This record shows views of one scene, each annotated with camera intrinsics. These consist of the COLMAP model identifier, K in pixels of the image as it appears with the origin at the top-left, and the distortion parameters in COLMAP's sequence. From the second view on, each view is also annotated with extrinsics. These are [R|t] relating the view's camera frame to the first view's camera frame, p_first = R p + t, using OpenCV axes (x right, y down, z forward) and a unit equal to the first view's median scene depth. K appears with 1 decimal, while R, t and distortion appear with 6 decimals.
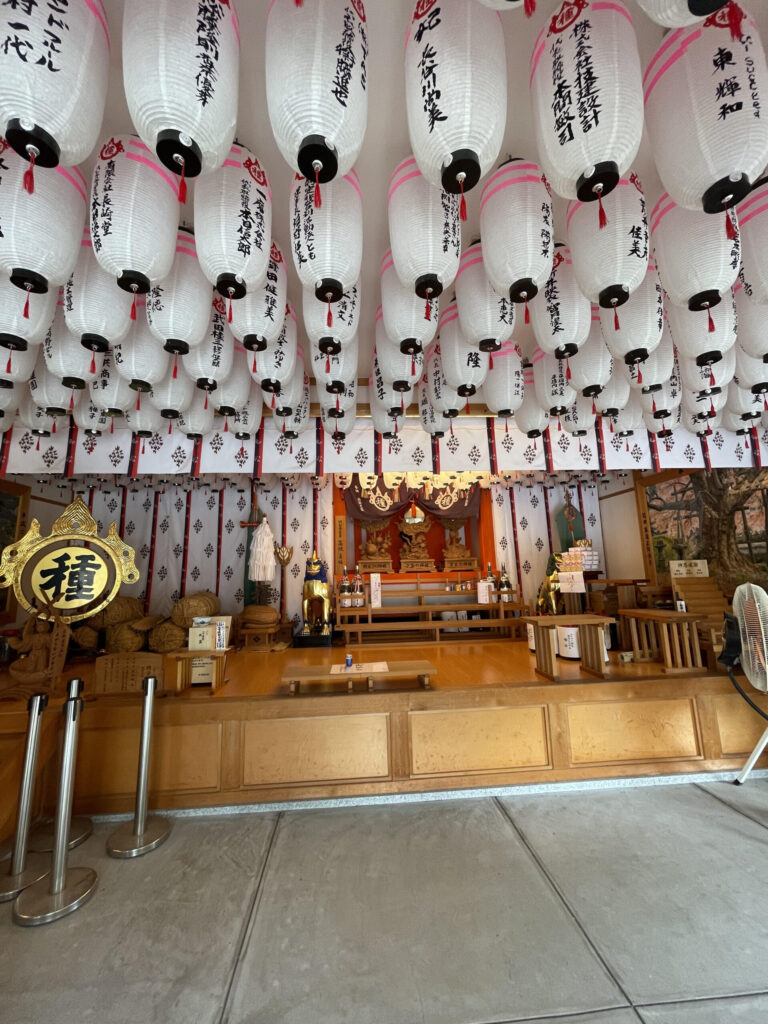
lens RADIAL K [[417.3, 0, 384.0], [0, 417.3, 512.0], [0, 0, 1]] dist [-0.001422, -0.000154]
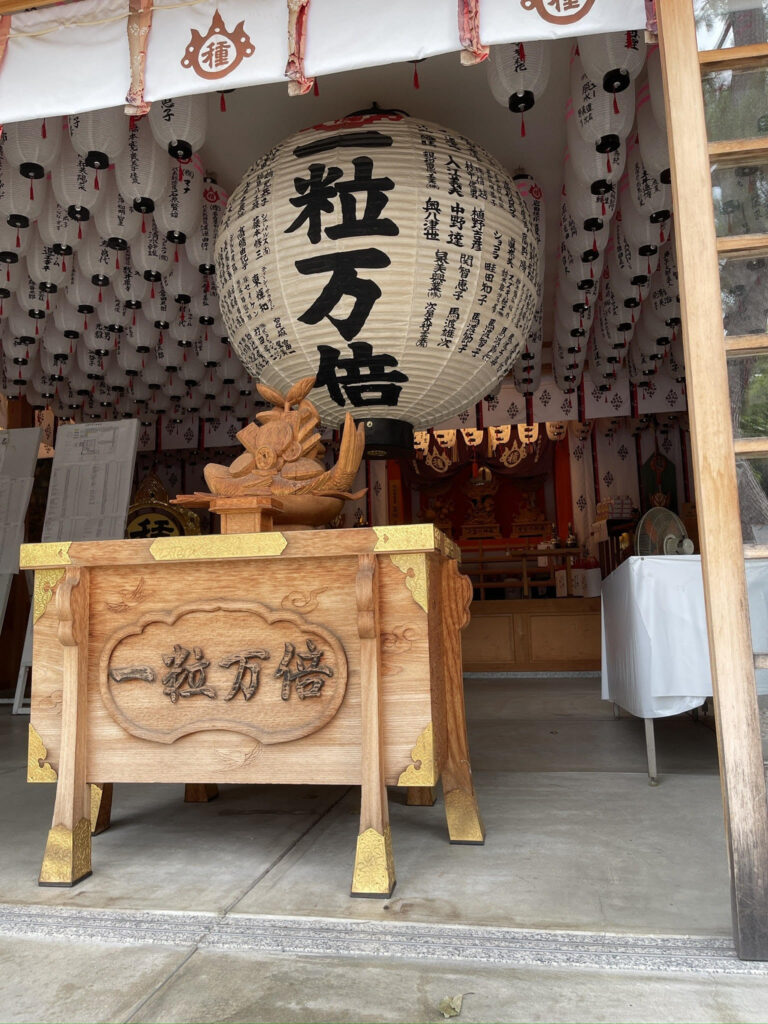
lens RADIAL K [[726.7, 0, 384.0], [0, 726.7, 512.0], [0, 0, 1]] dist [0.003084, -0.001497]
pose [[0.967144, -0.035519, -0.251738, 0.271064], [0.042134, 0.998893, 0.020935, 0.044801], [0.250715, -0.030854, 0.967569, -0.553608]]
